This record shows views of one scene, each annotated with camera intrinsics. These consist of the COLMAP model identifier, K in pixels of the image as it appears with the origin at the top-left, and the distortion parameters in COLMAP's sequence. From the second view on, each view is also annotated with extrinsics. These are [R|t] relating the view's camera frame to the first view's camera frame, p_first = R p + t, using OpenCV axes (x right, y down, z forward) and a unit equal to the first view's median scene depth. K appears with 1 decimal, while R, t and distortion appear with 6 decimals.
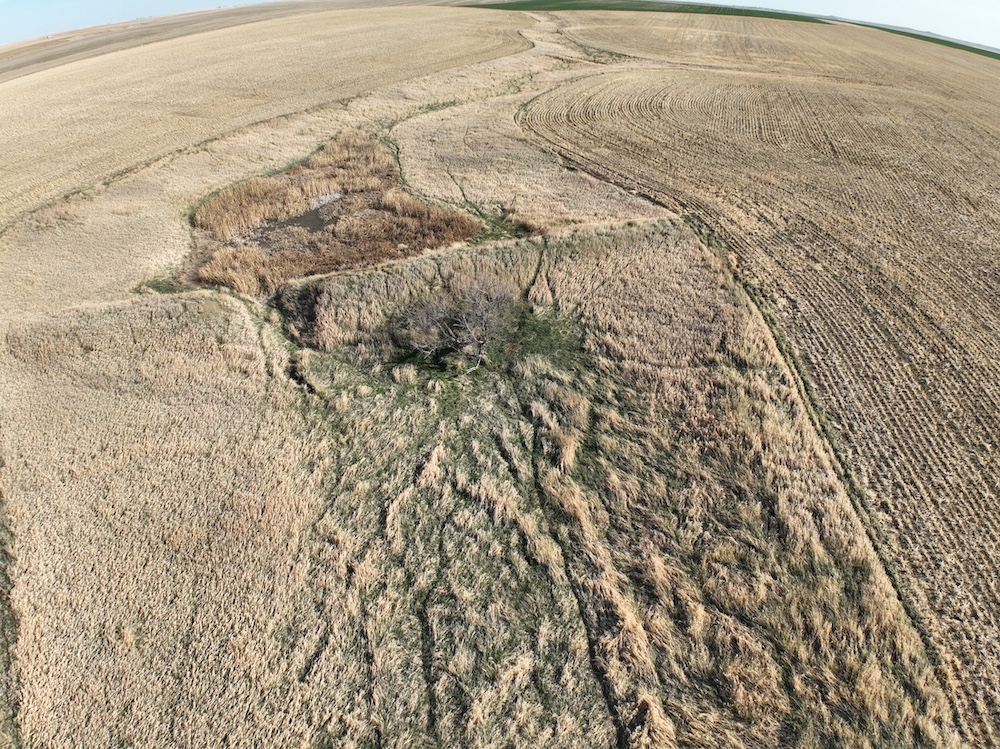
lens RADIAL K [[627.7, 0, 498.0], [0, 627.7, 381.3], [0, 0, 1]] dist [-0.182165, 0.025384]
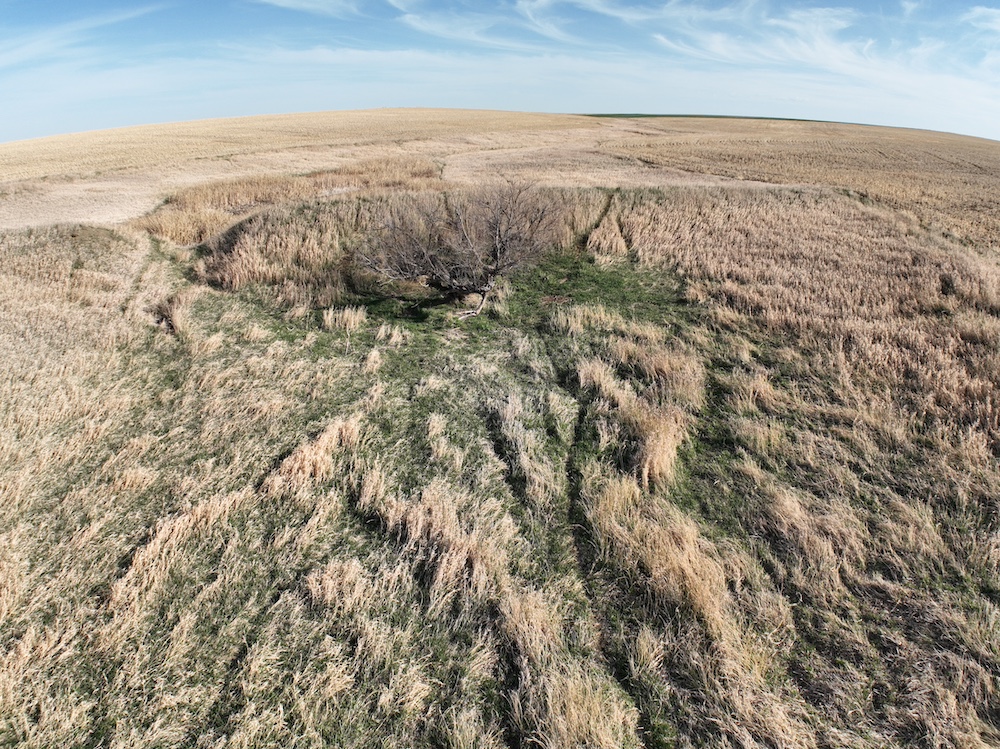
lens RADIAL K [[627.7, 0, 497.0], [0, 627.7, 376.0], [0, 0, 1]] dist [-0.182165, 0.025384]
pose [[0.992019, 0.048670, -0.116319, 0.049020], [-0.069624, 0.980550, -0.183505, 0.137076], [0.105125, 0.190139, 0.976113, 0.553930]]
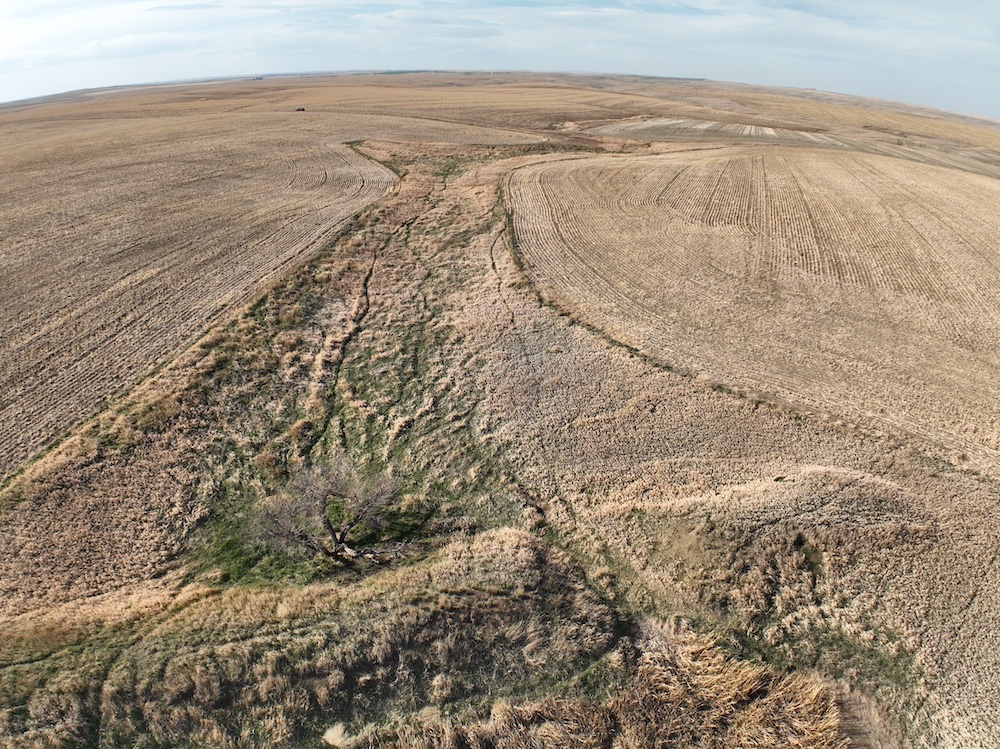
lens RADIAL K [[627.7, 0, 503.1], [0, 627.7, 376.4], [0, 0, 1]] dist [-0.182165, 0.025384]
pose [[-0.998953, -0.034268, 0.030304, -0.331033], [0.009974, 0.483356, 0.875367, -0.990361], [-0.044644, 0.874753, -0.482508, 1.399558]]
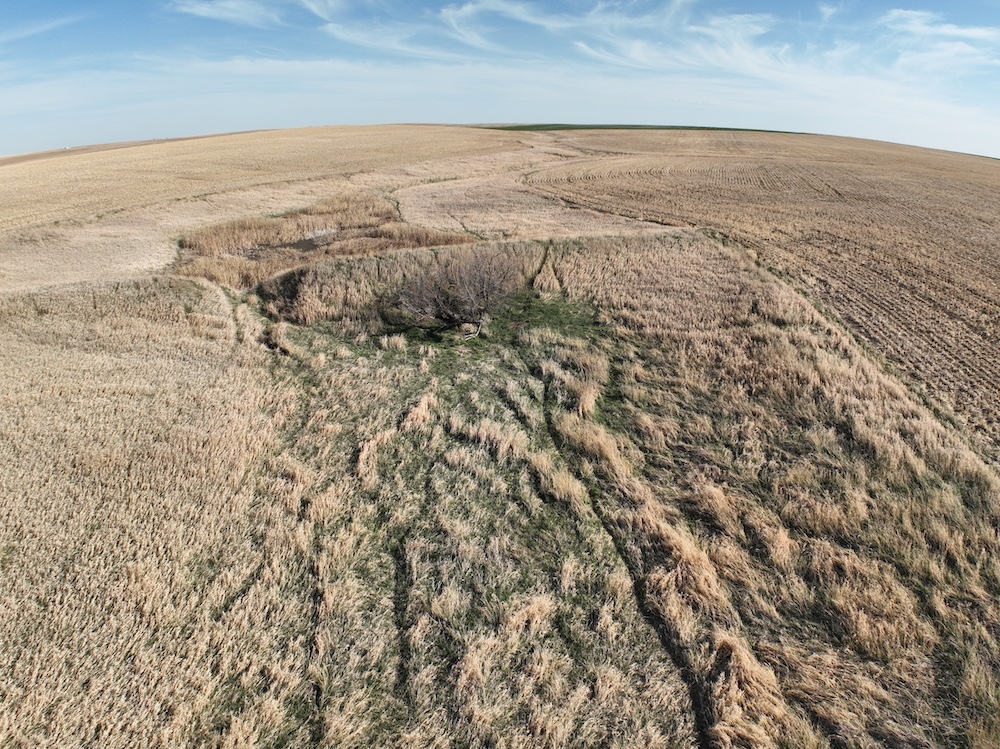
lens RADIAL K [[627.7, 0, 498.9], [0, 627.7, 377.7], [0, 0, 1]] dist [-0.182165, 0.025384]
pose [[0.999997, 0.001369, 0.002246, -0.005022], [-0.000898, 0.980283, -0.197596, 0.228350], [-0.002472, 0.197594, 0.980281, 0.175156]]
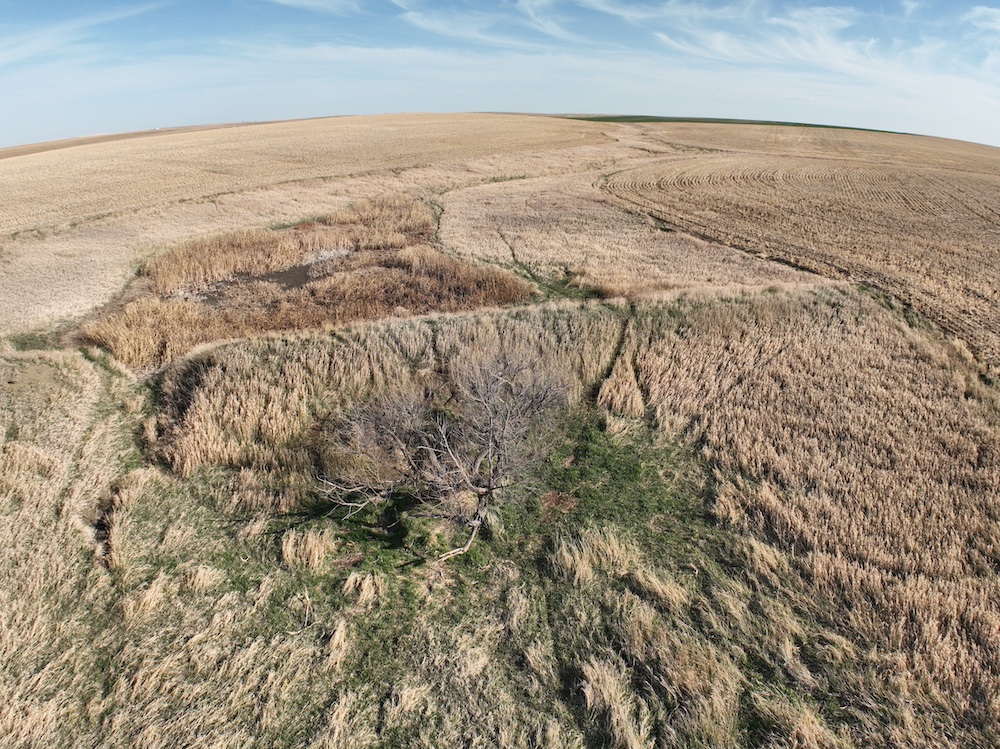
lens RADIAL K [[627.7, 0, 496.3], [0, 627.7, 376.0], [0, 0, 1]] dist [-0.182165, 0.025384]
pose [[0.991198, 0.053313, -0.121181, 0.035025], [-0.074791, 0.980769, -0.180271, -0.069648], [0.109239, 0.187747, 0.976124, 0.619986]]
